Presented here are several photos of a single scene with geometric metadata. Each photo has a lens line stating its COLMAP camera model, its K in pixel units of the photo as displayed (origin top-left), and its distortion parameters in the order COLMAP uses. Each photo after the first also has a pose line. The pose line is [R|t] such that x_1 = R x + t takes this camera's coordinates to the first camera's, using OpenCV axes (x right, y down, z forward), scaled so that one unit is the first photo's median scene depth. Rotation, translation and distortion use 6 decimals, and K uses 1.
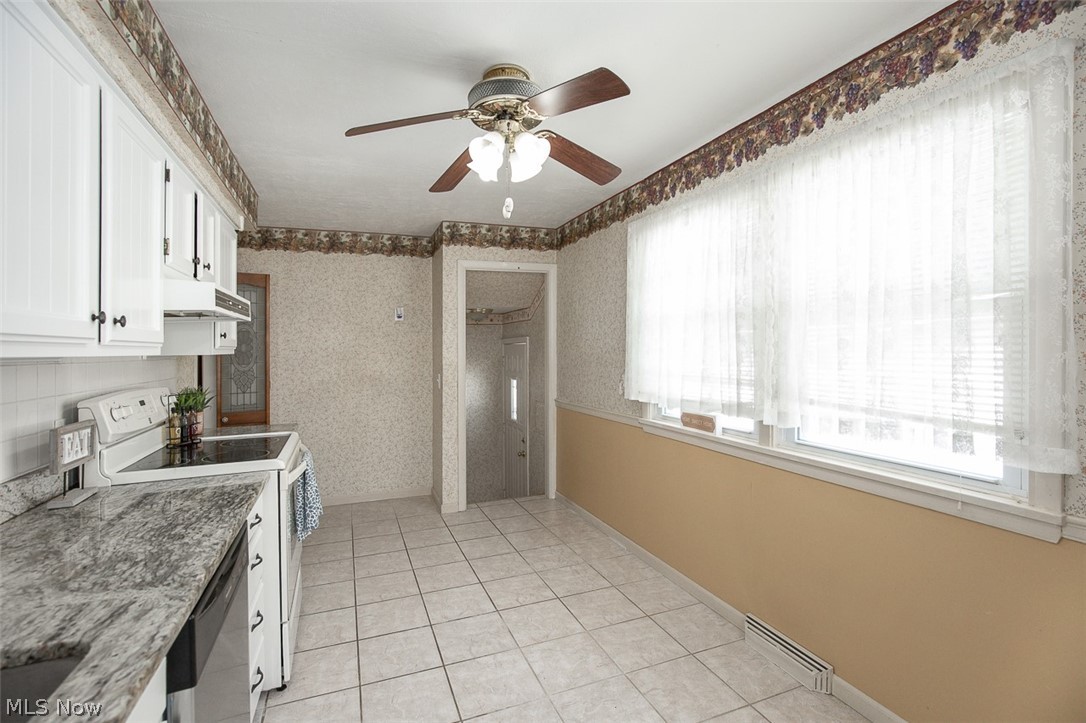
lens RADIAL K [[503.6, 0, 540.9], [0, 503.6, 351.7], [0, 0, 1]] dist [-0.011414, 0.005440]
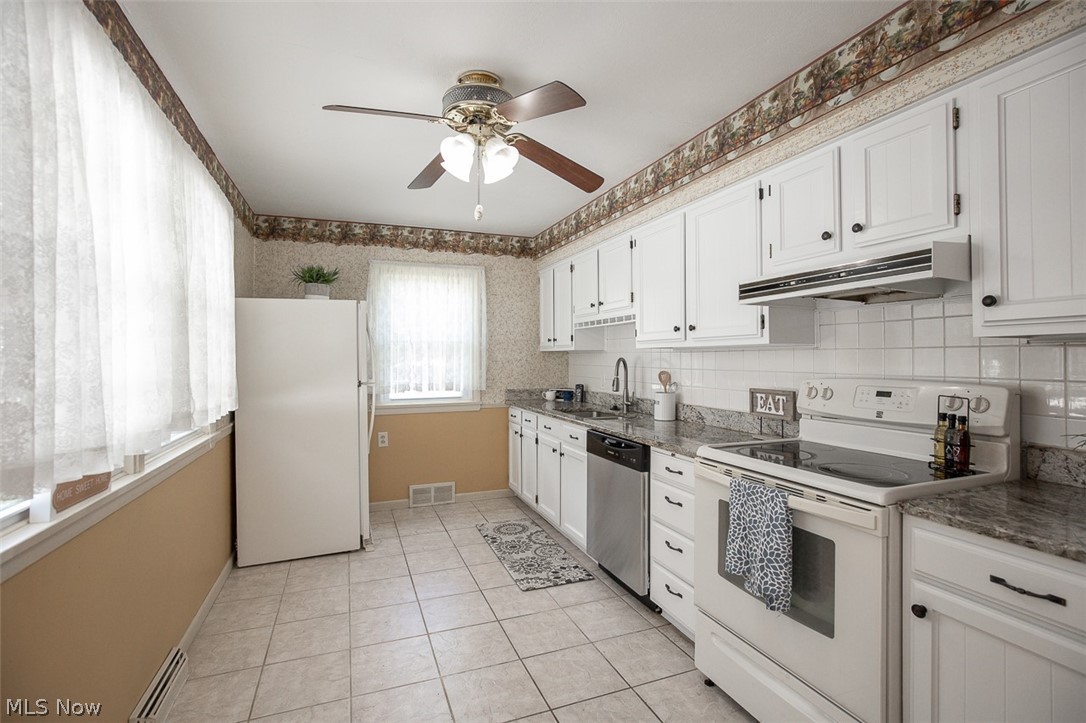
lens RADIAL K [[503.6, 0, 538.7], [0, 503.6, 358.6], [0, 0, 1]] dist [-0.011414, 0.005440]
pose [[-0.999814, 0.018082, 0.006702, -0.136379], [0.018123, 0.999818, 0.005971, 0.016133], [-0.006593, 0.006091, -0.999960, 1.412952]]
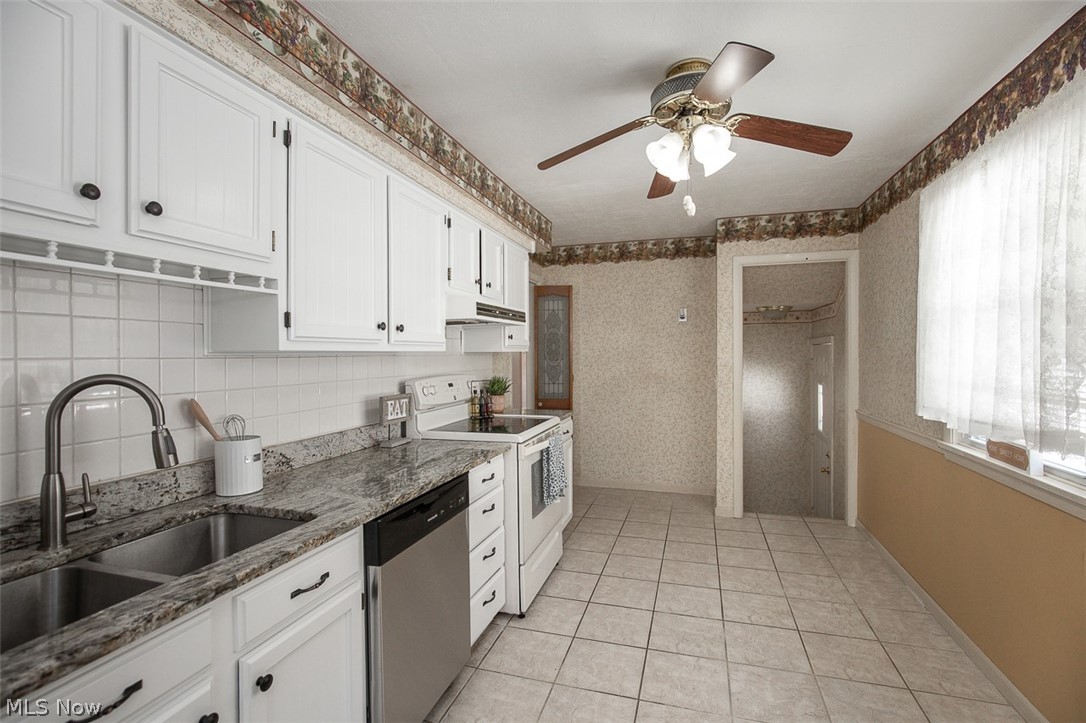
lens RADIAL K [[503.6, 0, 552.9], [0, 503.6, 360.3], [0, 0, 1]] dist [-0.011414, 0.005440]
pose [[0.792292, 0.022139, -0.609740, 0.221402], [-0.012163, 0.999716, 0.020494, -0.000050], [0.610020, -0.008821, 0.792337, 0.036996]]
